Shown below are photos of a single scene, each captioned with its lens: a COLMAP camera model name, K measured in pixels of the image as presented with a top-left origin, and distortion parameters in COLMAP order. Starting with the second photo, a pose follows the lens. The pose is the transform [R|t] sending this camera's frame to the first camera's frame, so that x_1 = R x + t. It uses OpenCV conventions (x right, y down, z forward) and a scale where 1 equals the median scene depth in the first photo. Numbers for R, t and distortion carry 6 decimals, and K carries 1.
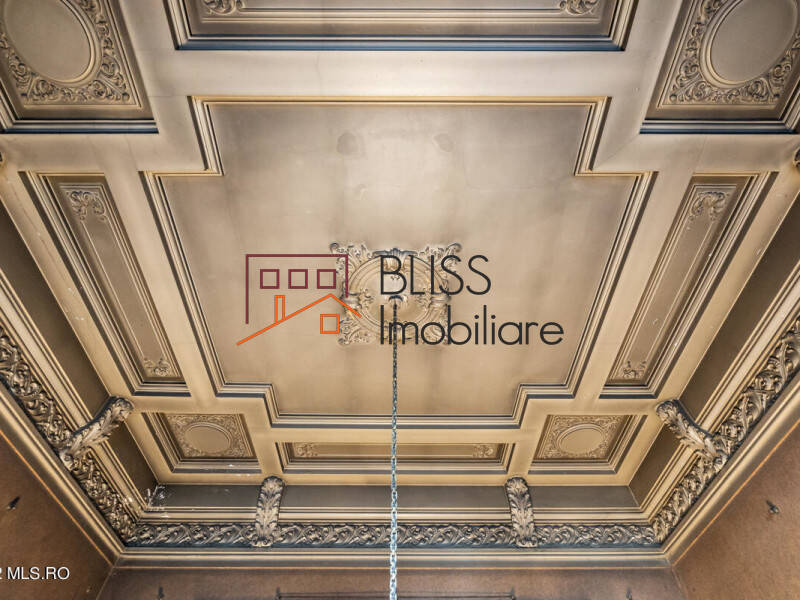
lens RADIAL K [[393.2, 0, 400.0], [0, 393.2, 300.0], [0, 0, 1]] dist [0.009995, 0.000017]
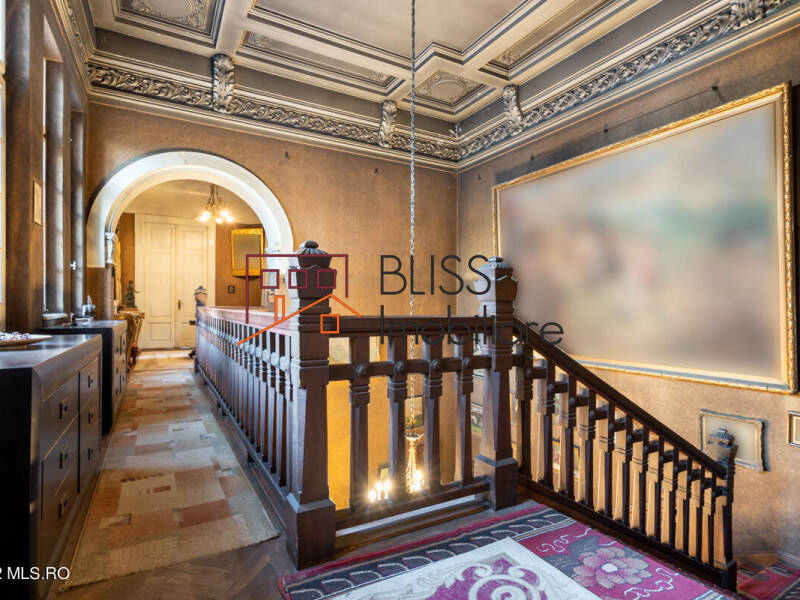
lens RADIAL K [[412.0, 0, 400.0], [0, 412.0, 300.0], [0, 0, 1]] dist [-0.025827, -0.000095]
pose [[0.498902, -0.010568, -0.866594, 0.671440], [0.724215, 0.554319, 0.410174, 0.058976], [0.476035, -0.832237, 0.284205, -0.087062]]
